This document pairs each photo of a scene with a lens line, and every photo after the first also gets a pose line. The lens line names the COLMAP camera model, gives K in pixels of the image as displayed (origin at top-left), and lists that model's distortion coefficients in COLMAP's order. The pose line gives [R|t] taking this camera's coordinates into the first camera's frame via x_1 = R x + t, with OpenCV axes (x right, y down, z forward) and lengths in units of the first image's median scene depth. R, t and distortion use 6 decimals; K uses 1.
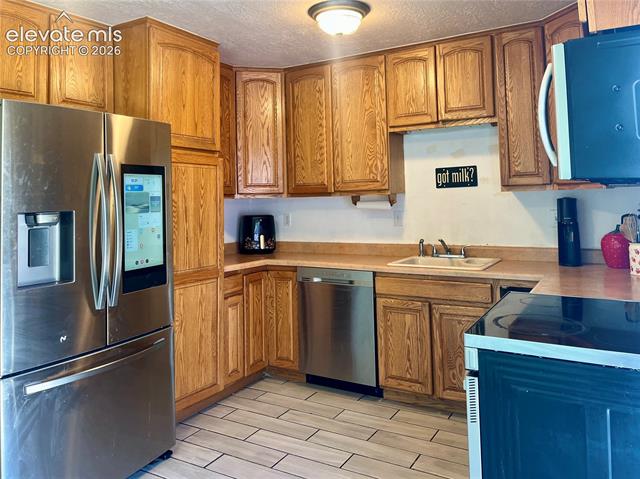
lens RADIAL K [[516.0, 0, 317.6], [0, 516.0, 171.9], [0, 0, 1]] dist [0.048794, -0.003352]
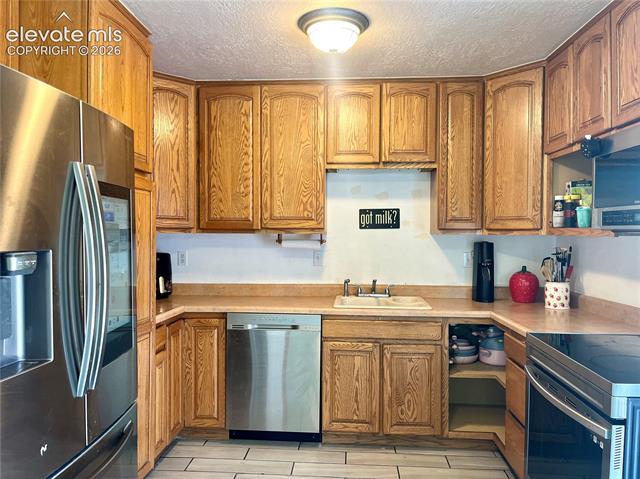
lens RADIAL K [[484.4, 0, 319.4], [0, 484.4, 241.7], [0, 0, 1]] dist [0.060706, -0.082372]
pose [[0.887234, 0.021272, 0.460829, -0.296687], [-0.051693, 0.997229, 0.053492, 0.010998], [-0.458414, -0.071282, 0.885876, 0.213934]]
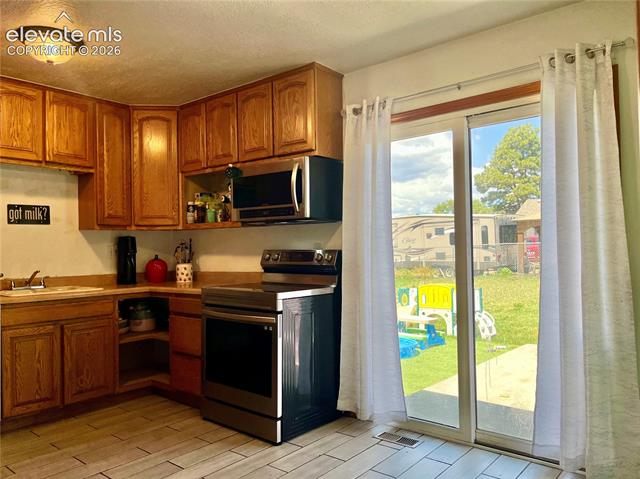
lens RADIAL K [[484.4, 0, 319.4], [0, 484.4, 241.7], [0, 0, 1]] dist [0.060706, -0.082372]
pose [[0.146131, 0.038095, 0.988531, -0.680794], [-0.040863, 0.998638, -0.032444, 0.078773], [-0.988421, -0.035654, 0.147489, 0.274581]]
